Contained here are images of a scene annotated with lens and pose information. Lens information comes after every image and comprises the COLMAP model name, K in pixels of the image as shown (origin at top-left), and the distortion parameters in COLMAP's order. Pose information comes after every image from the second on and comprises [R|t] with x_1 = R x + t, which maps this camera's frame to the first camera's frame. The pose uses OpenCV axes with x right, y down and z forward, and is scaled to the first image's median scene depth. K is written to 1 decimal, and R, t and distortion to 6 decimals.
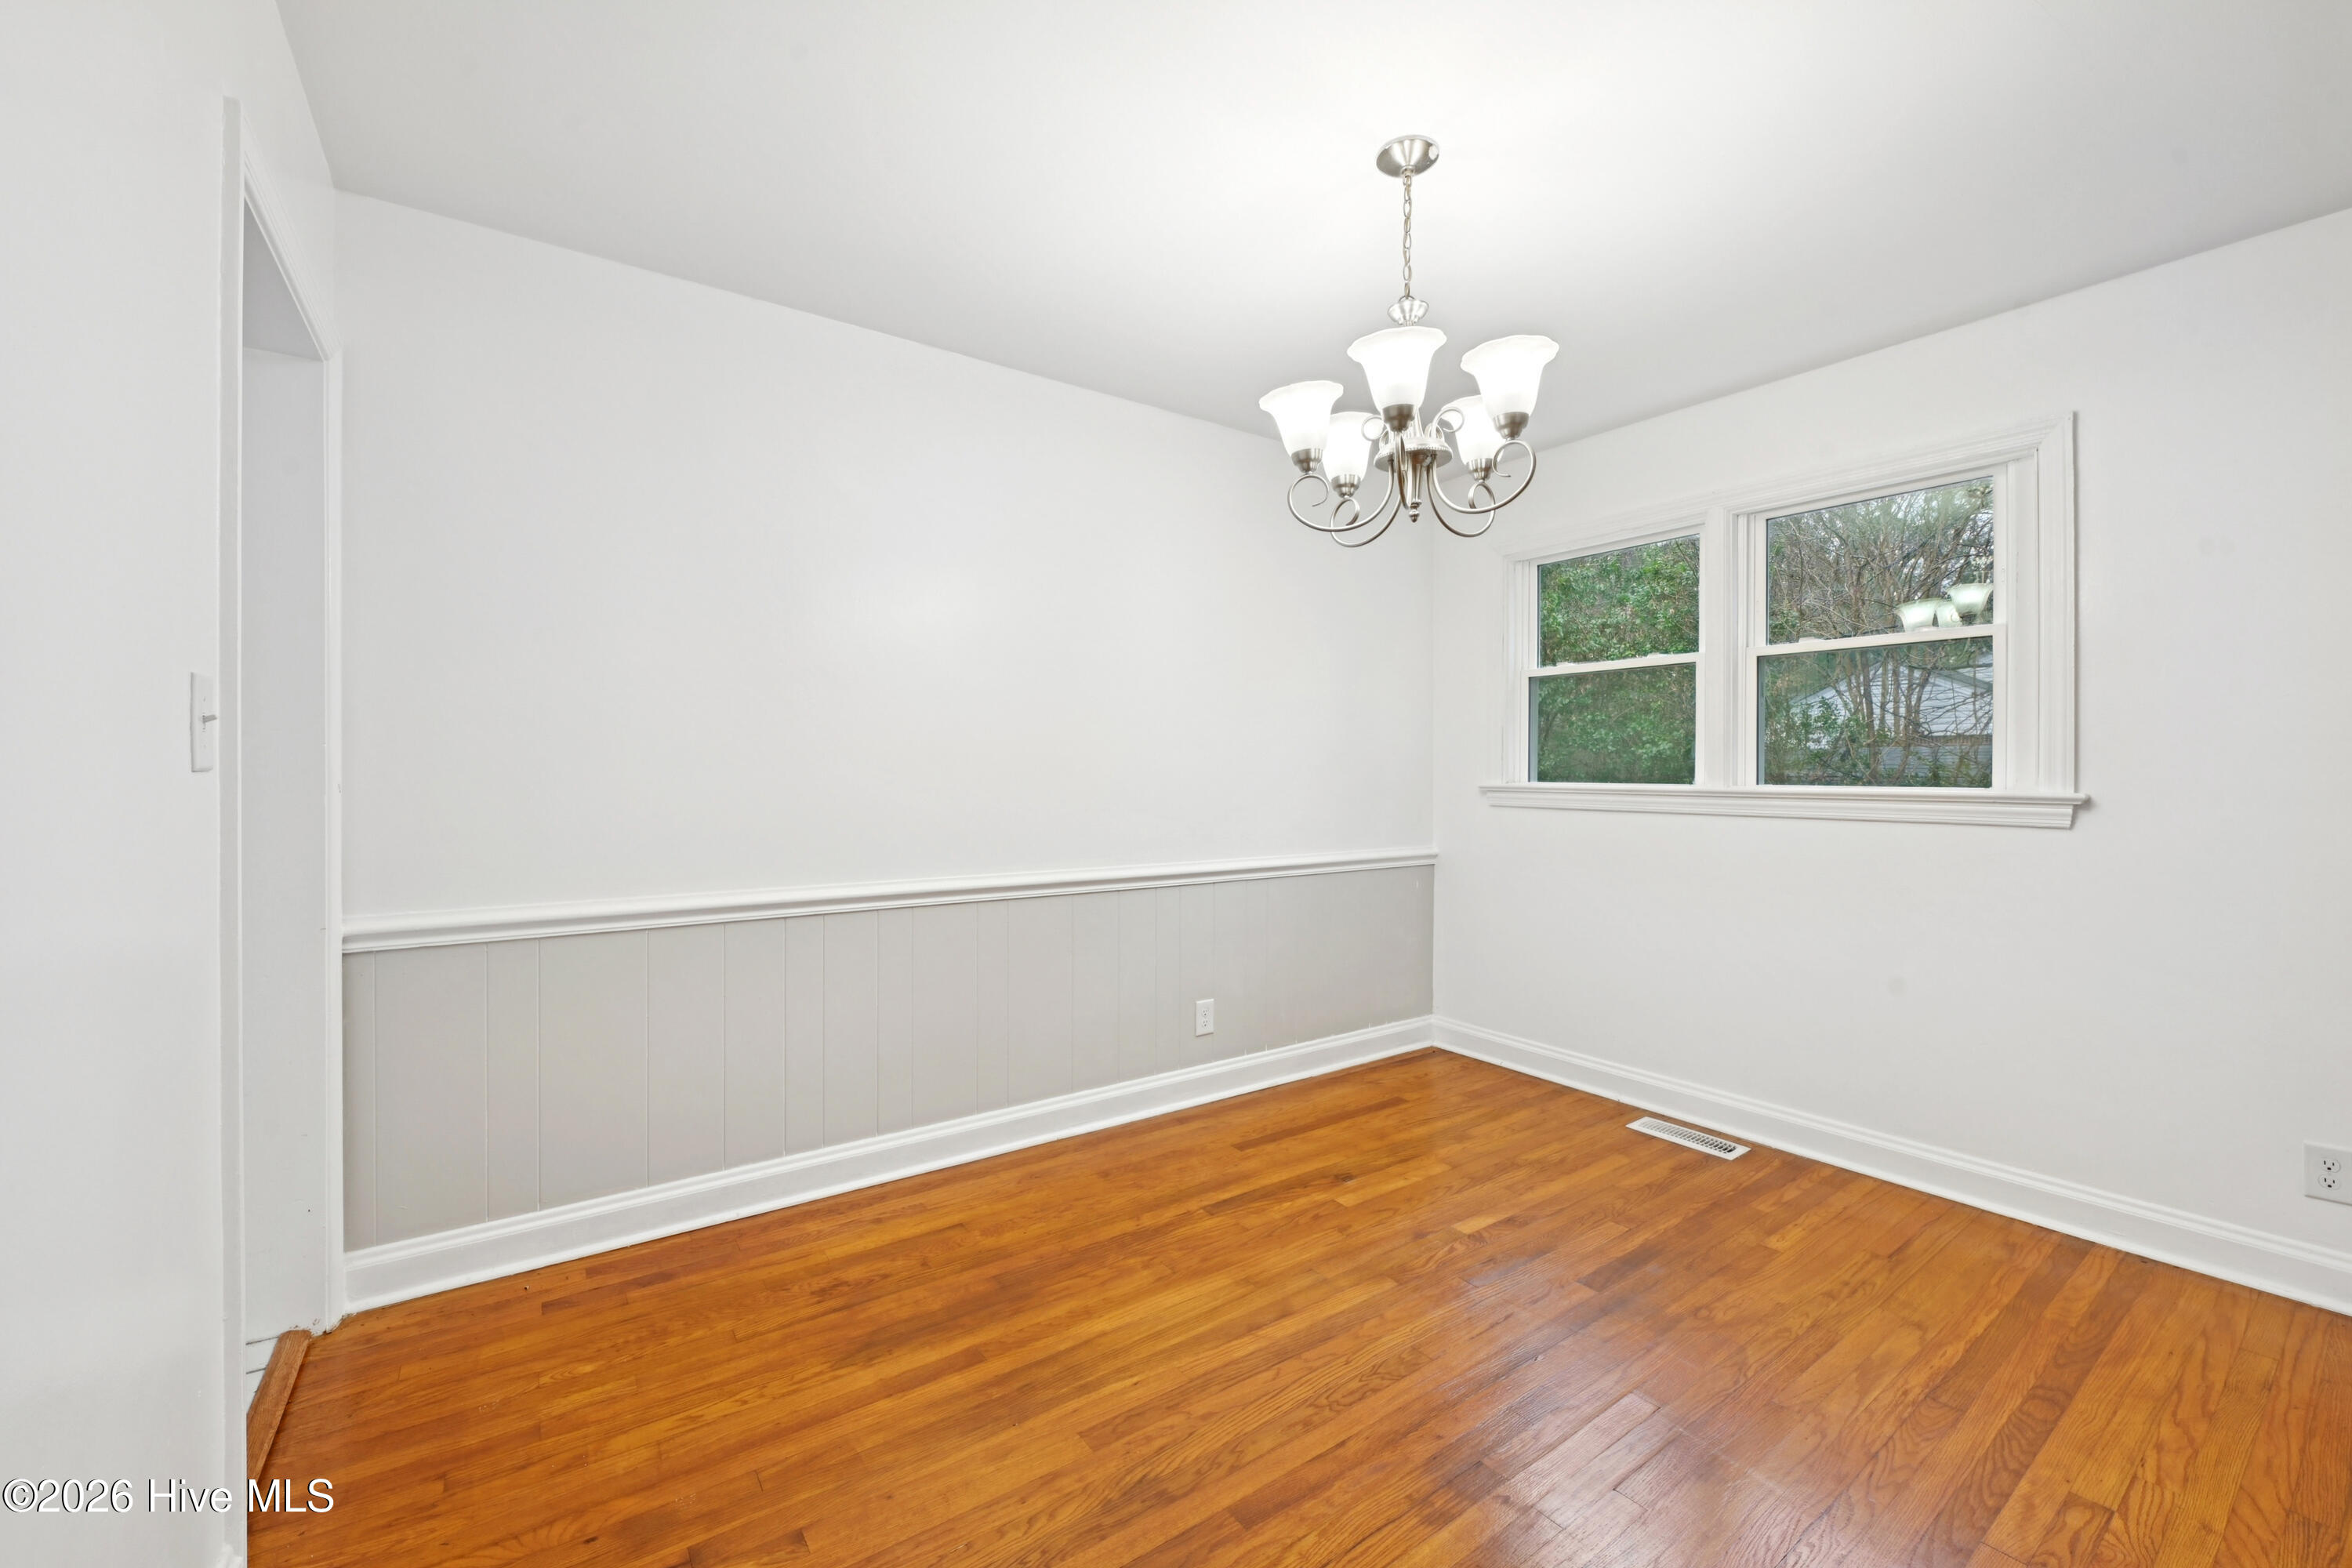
lens RADIAL K [[924.6, 0, 1178.4], [0, 924.6, 769.0], [0, 0, 1]] dist [-0.002956, -0.000246]
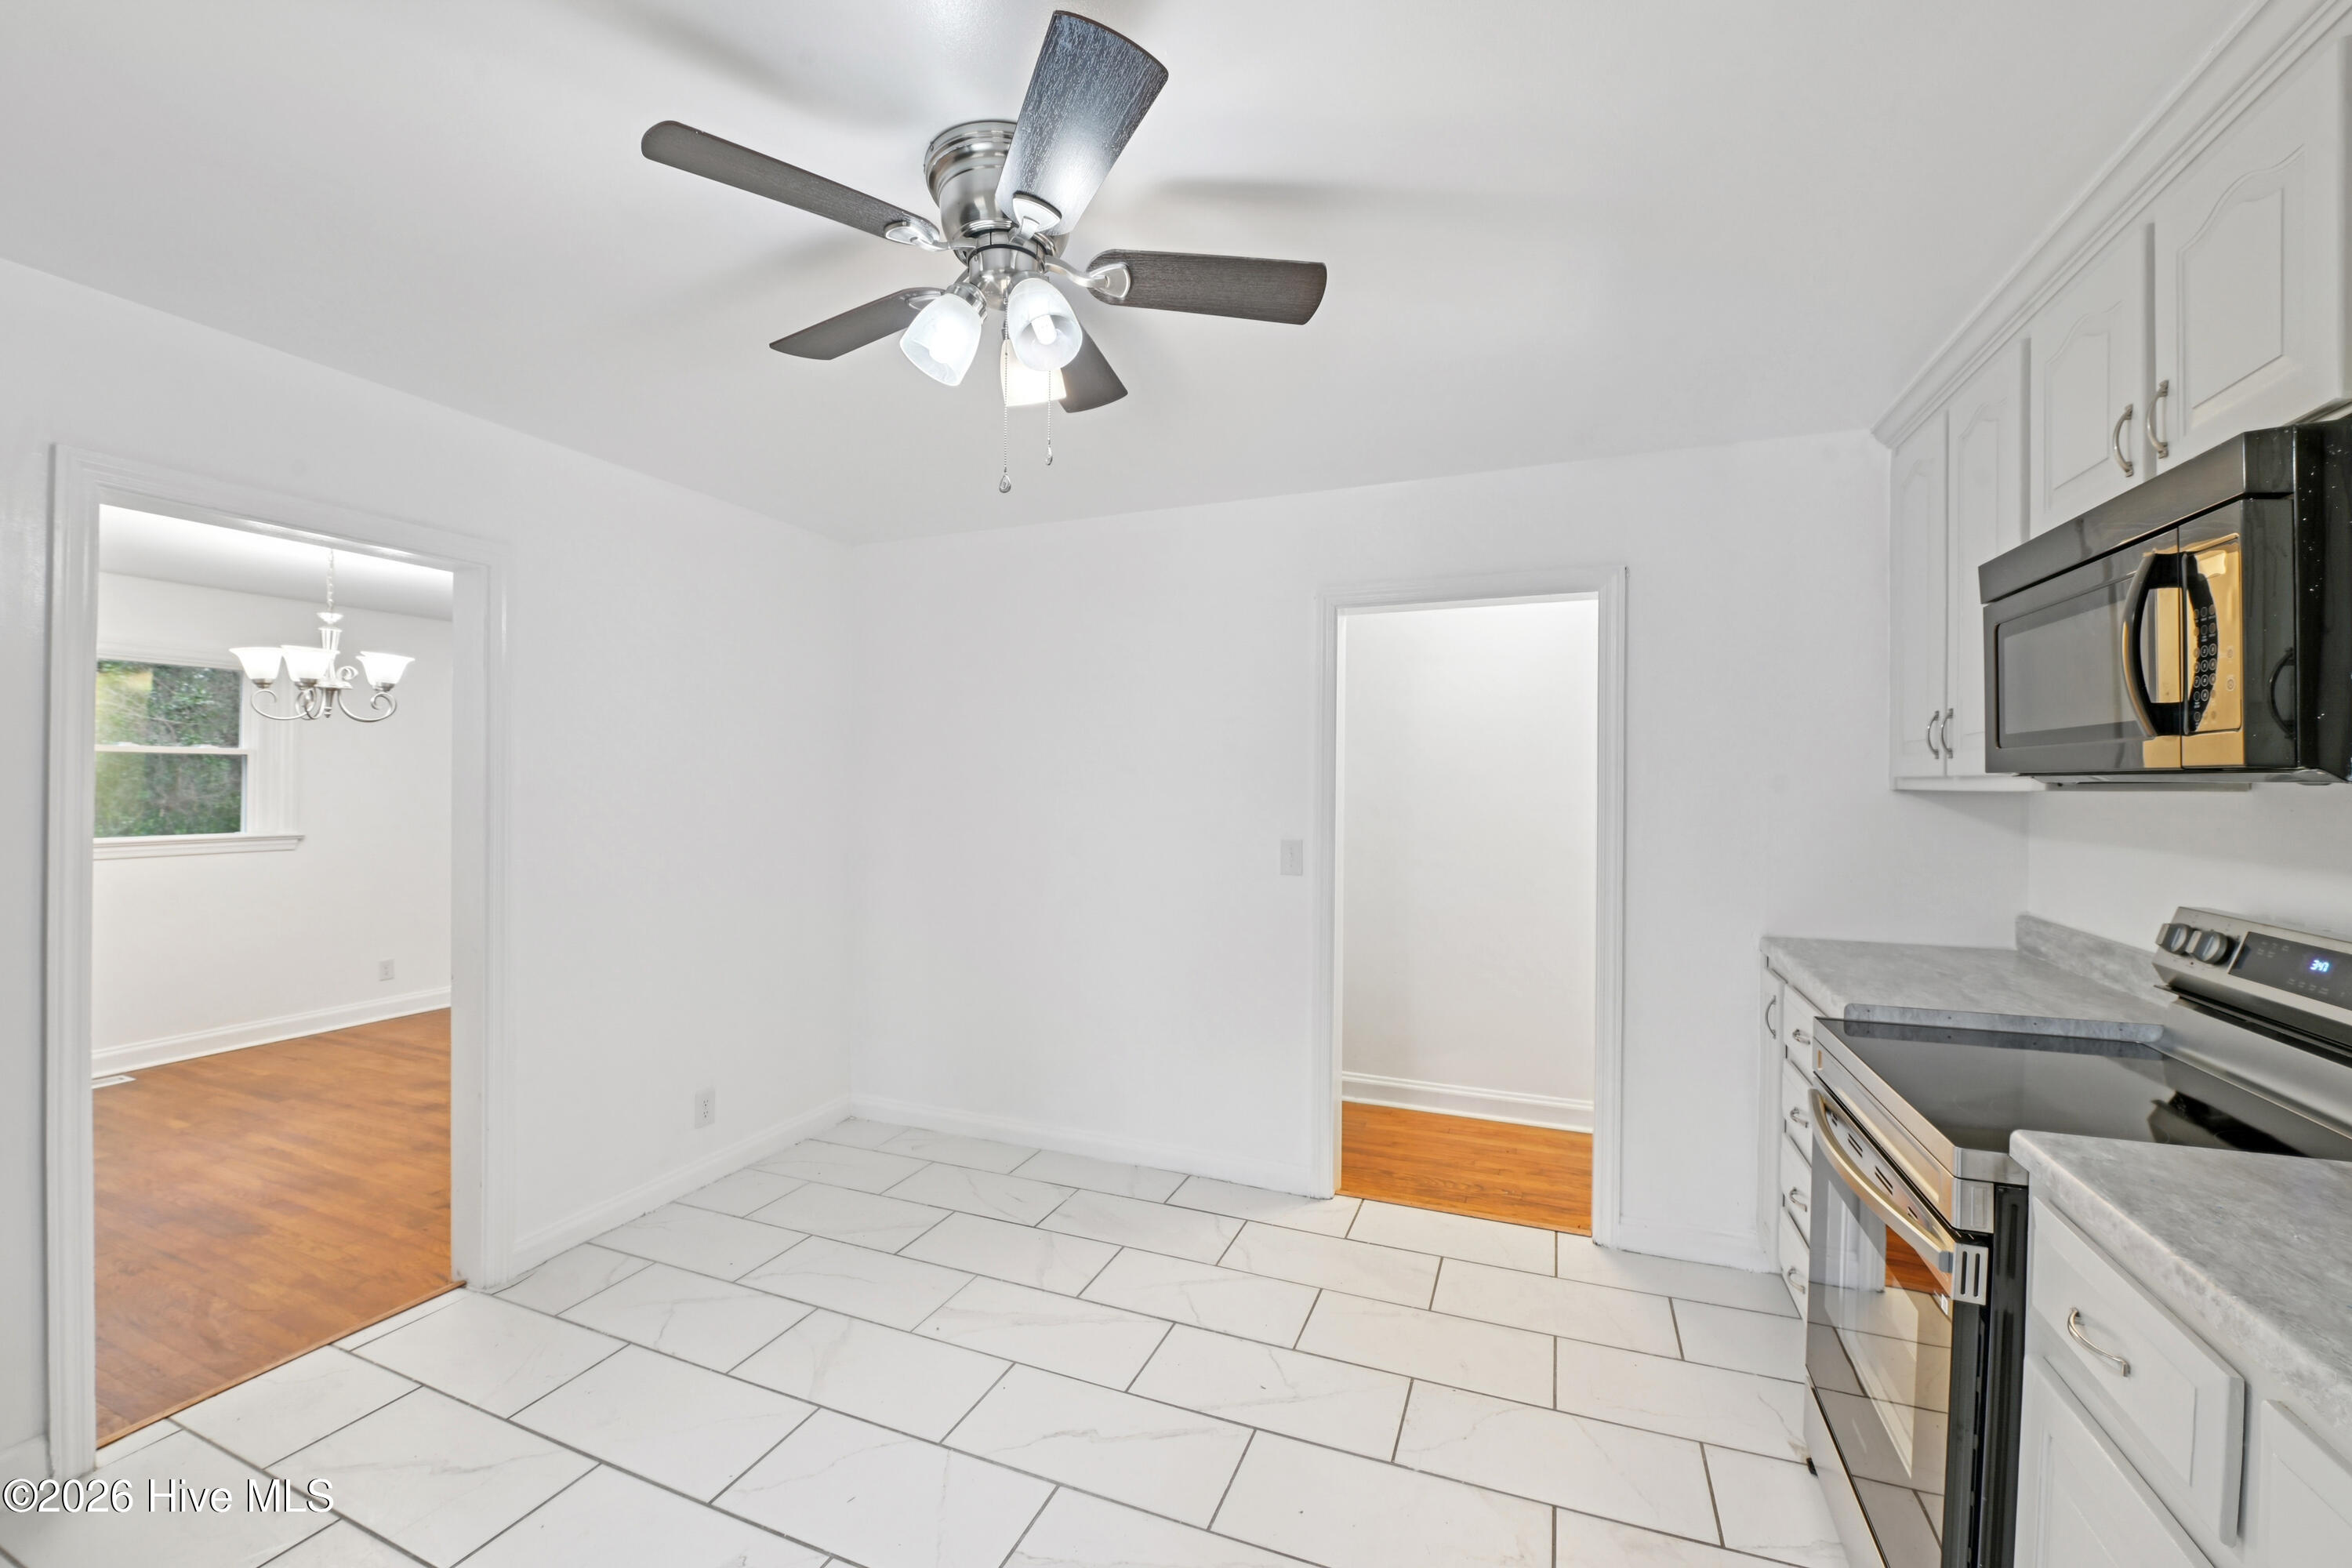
lens RADIAL K [[940.9, 0, 1181.7], [0, 940.9, 786.2], [0, 0, 1]] dist [-0.023029, -0.000231]
pose [[-0.546326, -0.000010, 0.837573, -2.306785], [-0.004334, 0.999987, -0.002815, -0.102363], [-0.837561, -0.005167, -0.546319, 0.506535]]
